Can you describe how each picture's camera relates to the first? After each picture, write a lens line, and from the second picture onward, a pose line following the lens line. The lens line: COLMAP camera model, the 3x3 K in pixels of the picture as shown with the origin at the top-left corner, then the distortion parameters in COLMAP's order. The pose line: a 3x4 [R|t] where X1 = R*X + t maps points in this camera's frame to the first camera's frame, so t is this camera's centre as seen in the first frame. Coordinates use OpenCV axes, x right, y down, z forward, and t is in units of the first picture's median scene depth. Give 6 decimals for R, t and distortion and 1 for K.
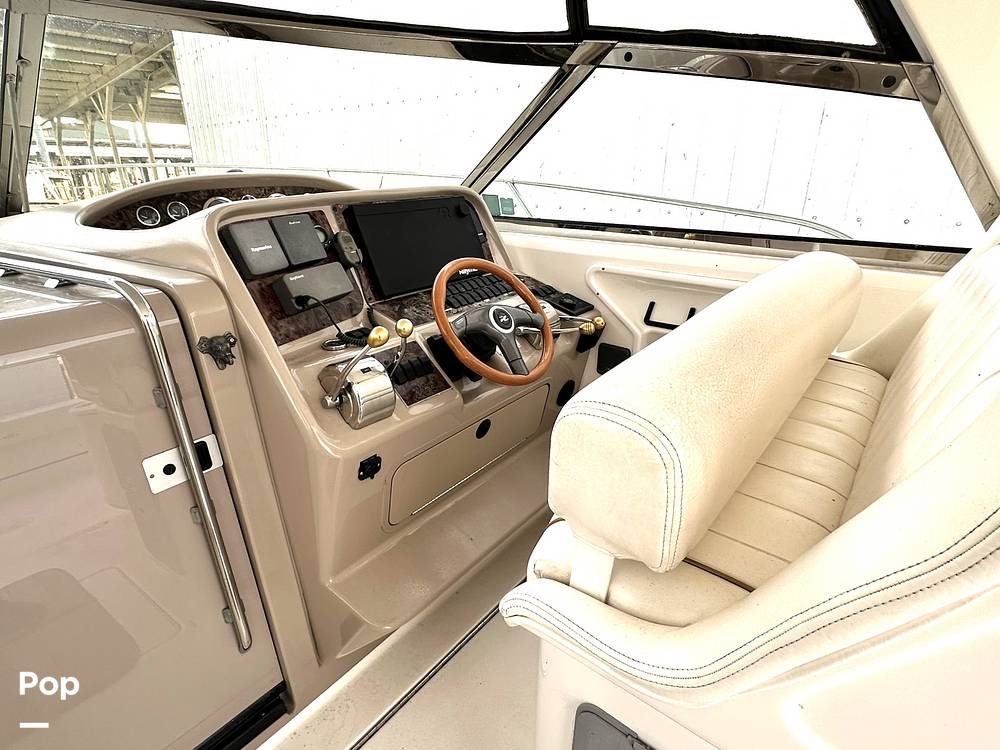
lens RADIAL K [[538.5, 0, 500.0], [0, 538.5, 375.0], [0, 0, 1]] dist [-0.003333, 0.000380]
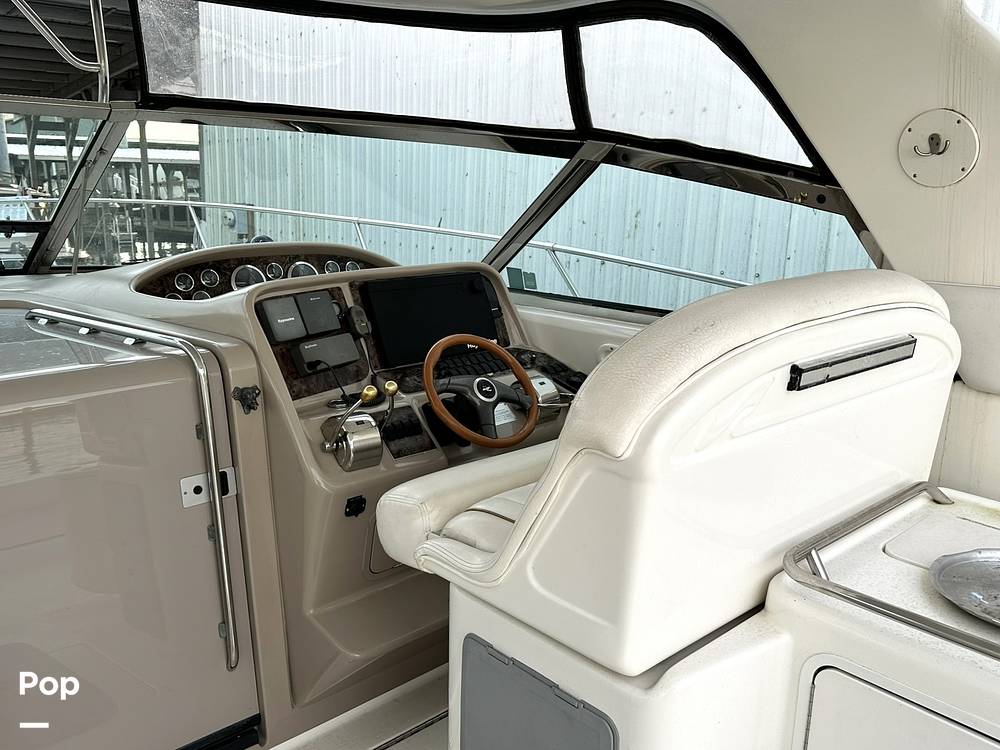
lens RADIAL K [[836.3, 0, 500.0], [0, 836.3, 375.0], [0, 0, 1]] dist [0.092704, -0.002920]
pose [[0.989653, 0.046863, -0.135613, 0.280860], [-0.066884, 0.986862, -0.147071, 0.126446], [0.126939, 0.154620, 0.979785, -0.736264]]
